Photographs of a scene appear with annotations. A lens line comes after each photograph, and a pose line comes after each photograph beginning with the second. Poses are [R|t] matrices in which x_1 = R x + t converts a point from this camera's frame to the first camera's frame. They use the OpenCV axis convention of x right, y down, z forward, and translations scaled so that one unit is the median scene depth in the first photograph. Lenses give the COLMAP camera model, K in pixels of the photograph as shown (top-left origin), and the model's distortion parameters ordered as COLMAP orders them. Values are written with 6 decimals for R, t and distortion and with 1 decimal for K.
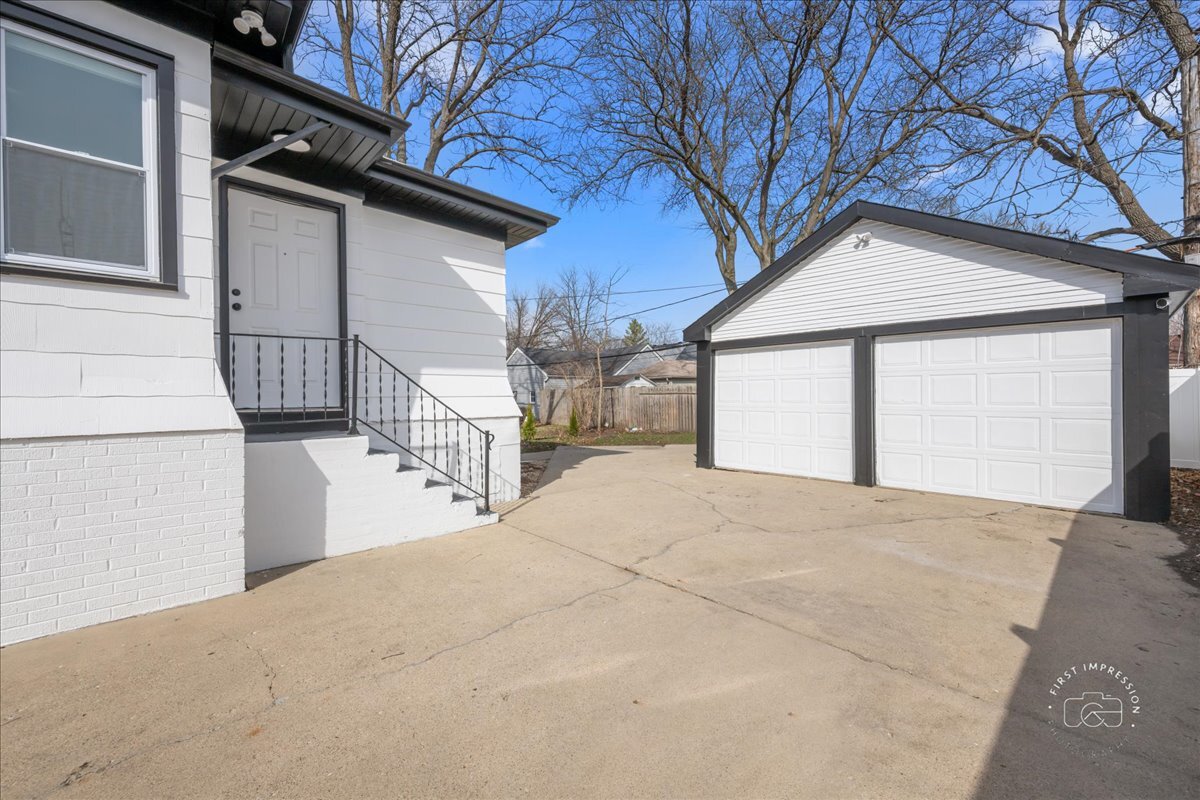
lens RADIAL K [[491.6, 0, 600.0], [0, 491.6, 400.0], [0, 0, 1]] dist [-0.011864, 0.000104]
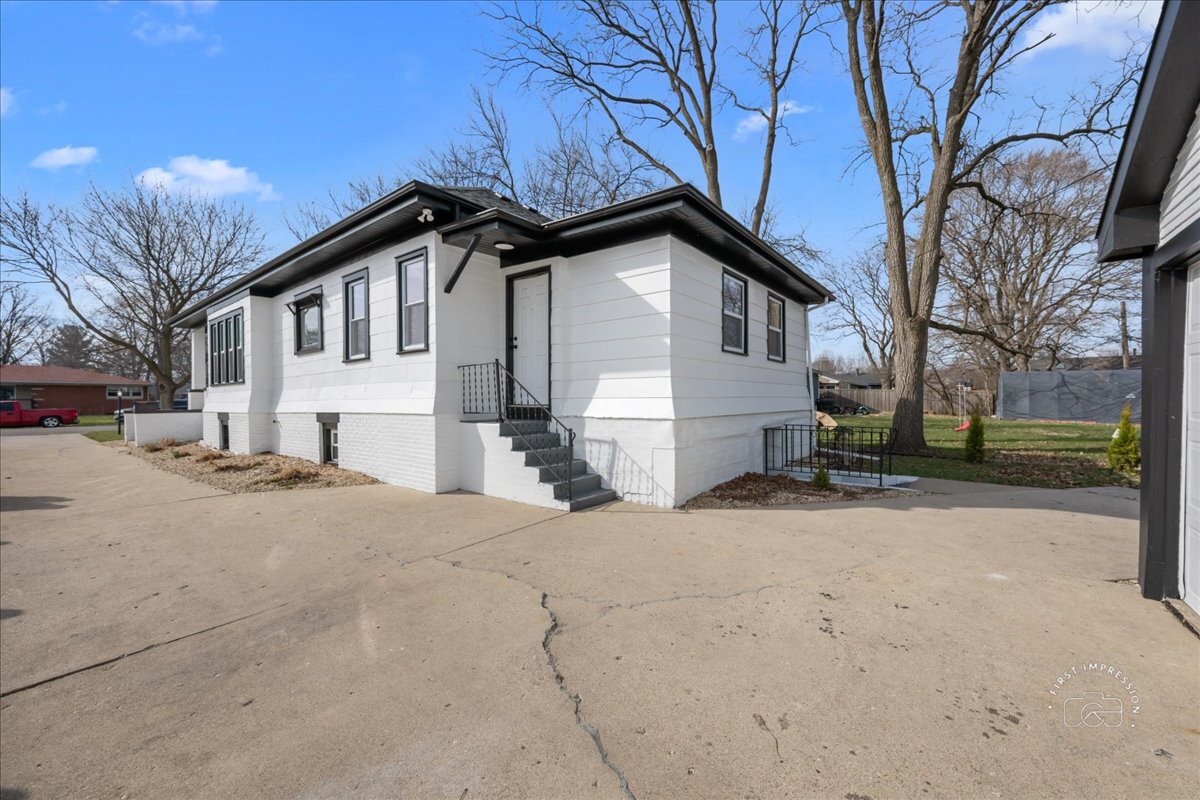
lens RADIAL K [[472.6, 0, 600.0], [0, 472.6, 400.0], [0, 0, 1]] dist [-0.001207, 0.000162]
pose [[0.138872, 0.013841, -0.990214, 1.106704], [0.002063, 0.999896, 0.014265, -0.024930], [0.990308, -0.004024, 0.138829, 1.184761]]
